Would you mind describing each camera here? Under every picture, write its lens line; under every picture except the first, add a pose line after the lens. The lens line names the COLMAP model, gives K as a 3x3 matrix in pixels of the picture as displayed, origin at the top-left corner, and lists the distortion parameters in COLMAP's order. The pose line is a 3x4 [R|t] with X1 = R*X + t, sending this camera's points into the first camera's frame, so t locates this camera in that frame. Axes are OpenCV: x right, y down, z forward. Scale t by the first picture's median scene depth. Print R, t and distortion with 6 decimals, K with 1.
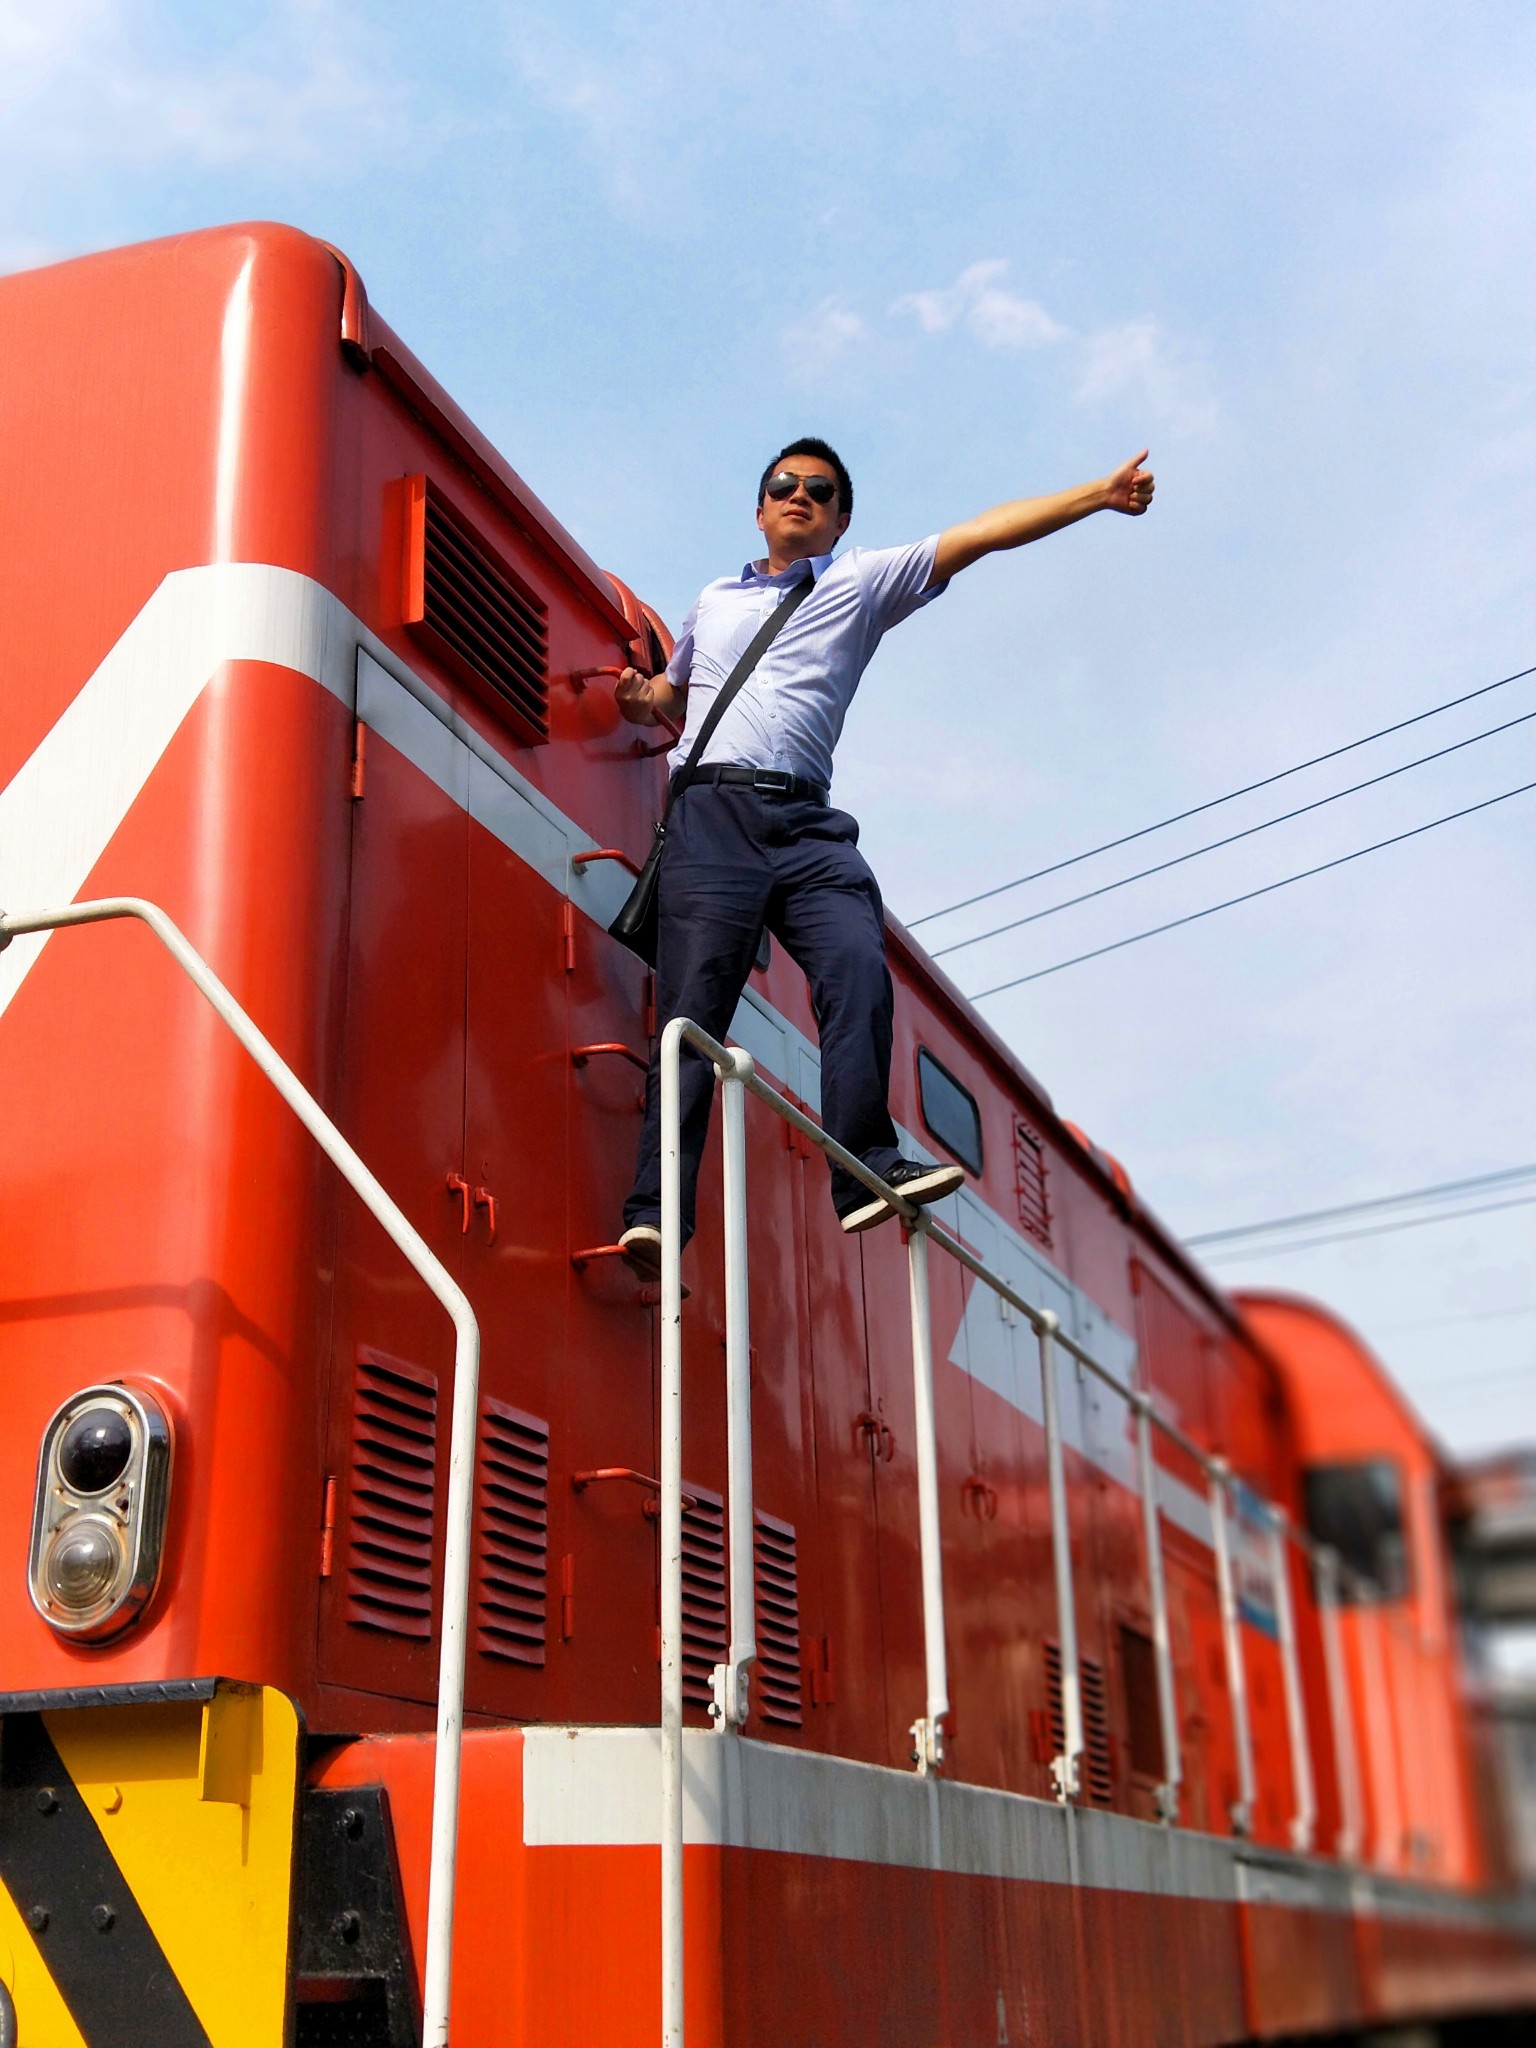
lens RADIAL K [[2467.9, 0, 768.0], [0, 2467.9, 1024.0], [0, 0, 1]] dist [0.207217, -0.694806]
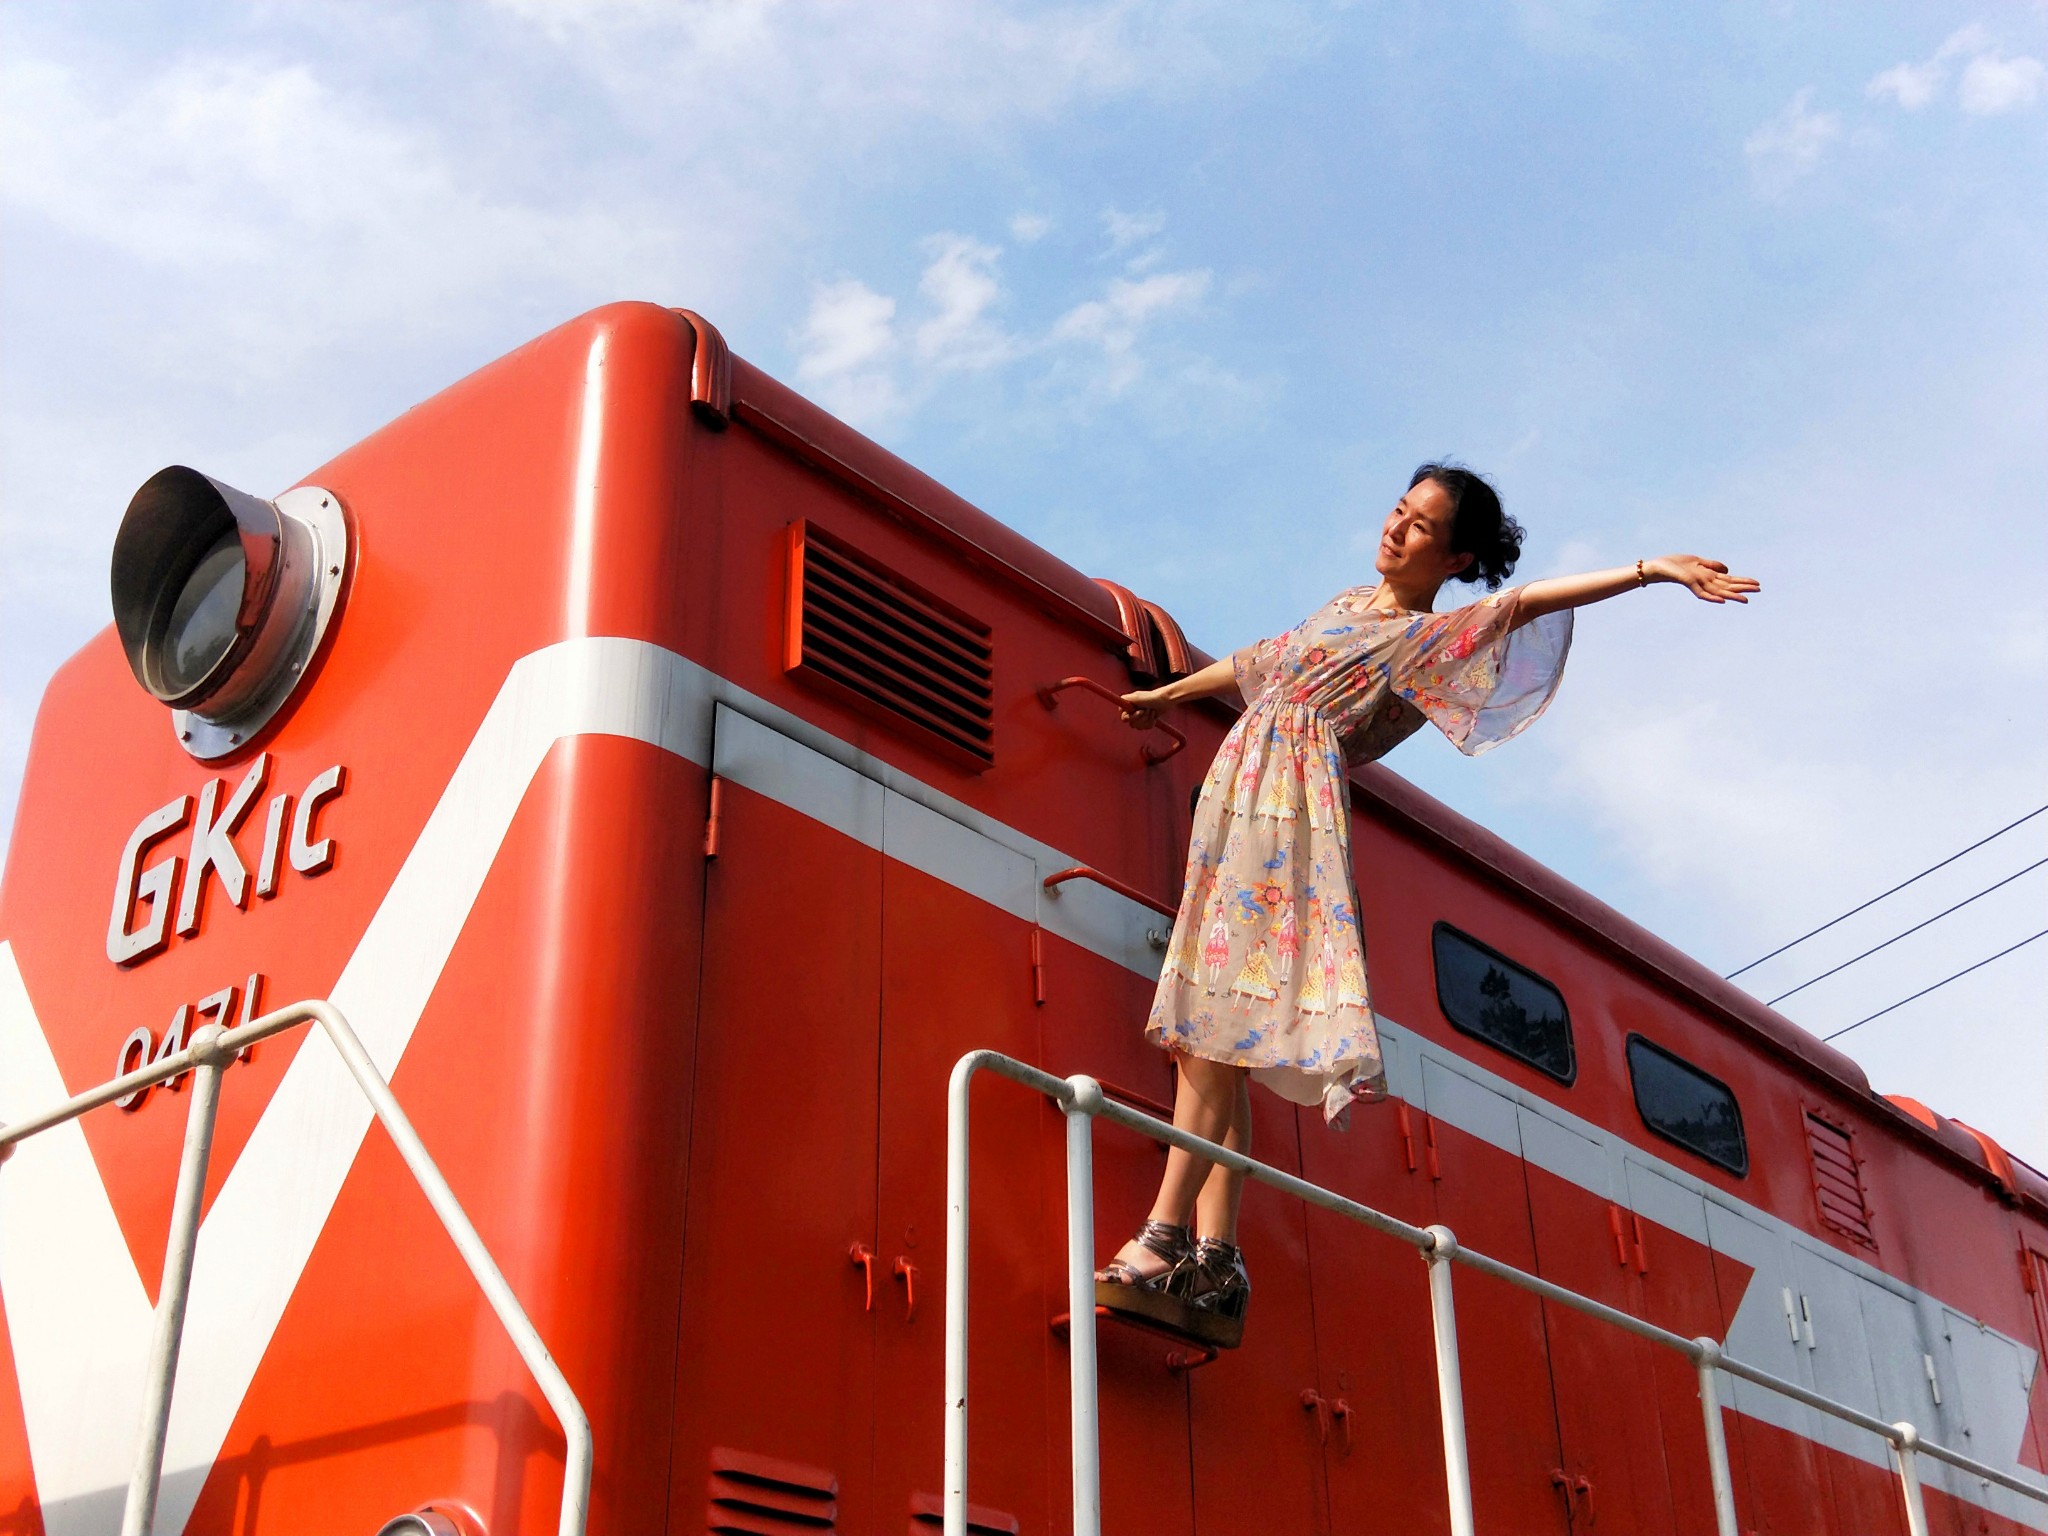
lens RADIAL K [[2450.7, 0, 1054.6], [0, 2450.7, 783.1], [0, 0, 1]] dist [0.255582, -0.762470]
pose [[0.940076, -0.147999, -0.307169, 0.255589], [0.113299, 0.985284, -0.127979, 0.017758], [0.321590, 0.085508, 0.943010, 0.143234]]
